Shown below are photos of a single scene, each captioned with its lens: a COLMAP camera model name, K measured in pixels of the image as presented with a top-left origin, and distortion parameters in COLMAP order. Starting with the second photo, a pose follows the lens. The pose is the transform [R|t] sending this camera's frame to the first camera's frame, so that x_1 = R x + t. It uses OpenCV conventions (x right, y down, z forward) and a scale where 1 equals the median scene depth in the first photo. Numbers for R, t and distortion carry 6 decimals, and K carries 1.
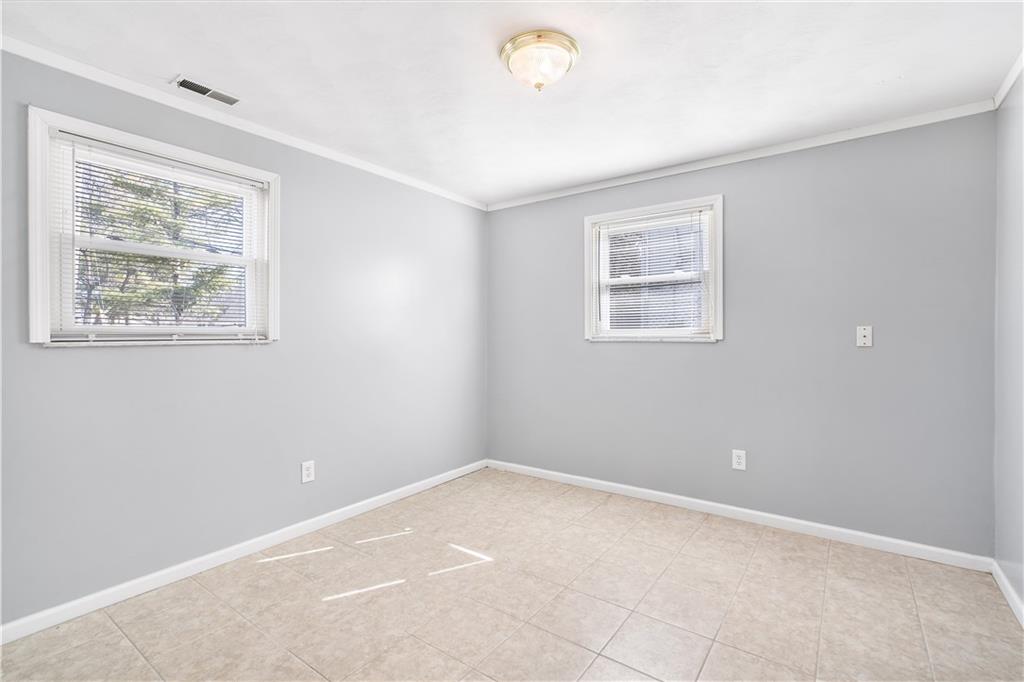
lens RADIAL K [[469.6, 0, 514.8], [0, 469.6, 337.1], [0, 0, 1]] dist [-0.005822, 0.001639]
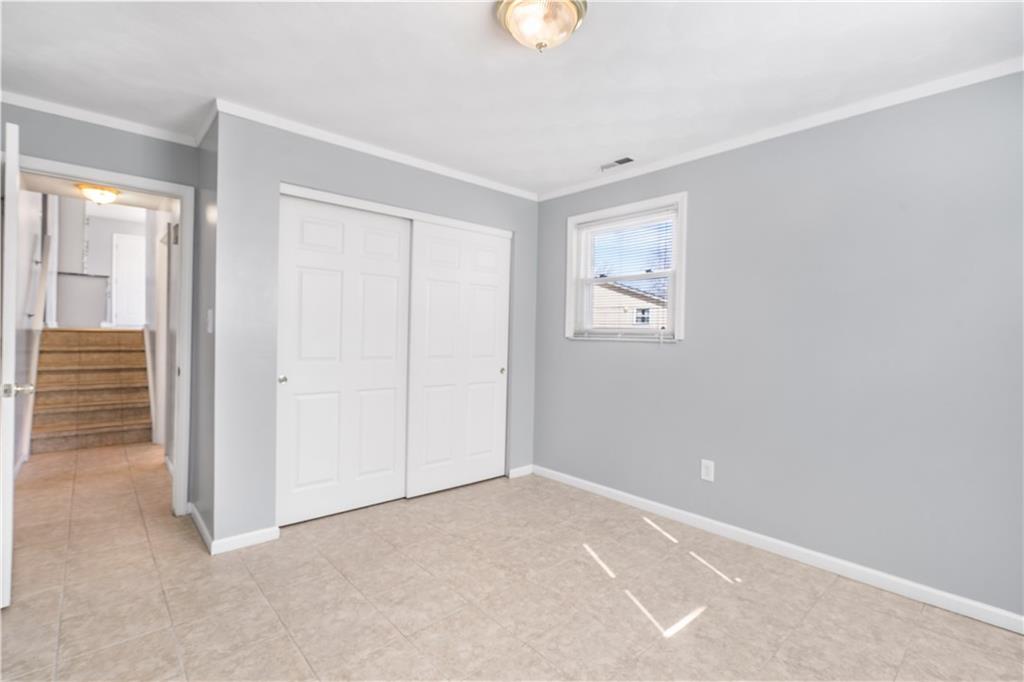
lens RADIAL K [[469.6, 0, 513.6], [0, 469.6, 339.2], [0, 0, 1]] dist [-0.005822, 0.001639]
pose [[-0.215096, 0.009296, -0.976549, 0.702803], [-0.024777, 0.999581, 0.014973, -0.001789], [0.976279, 0.027417, -0.214775, 0.883076]]
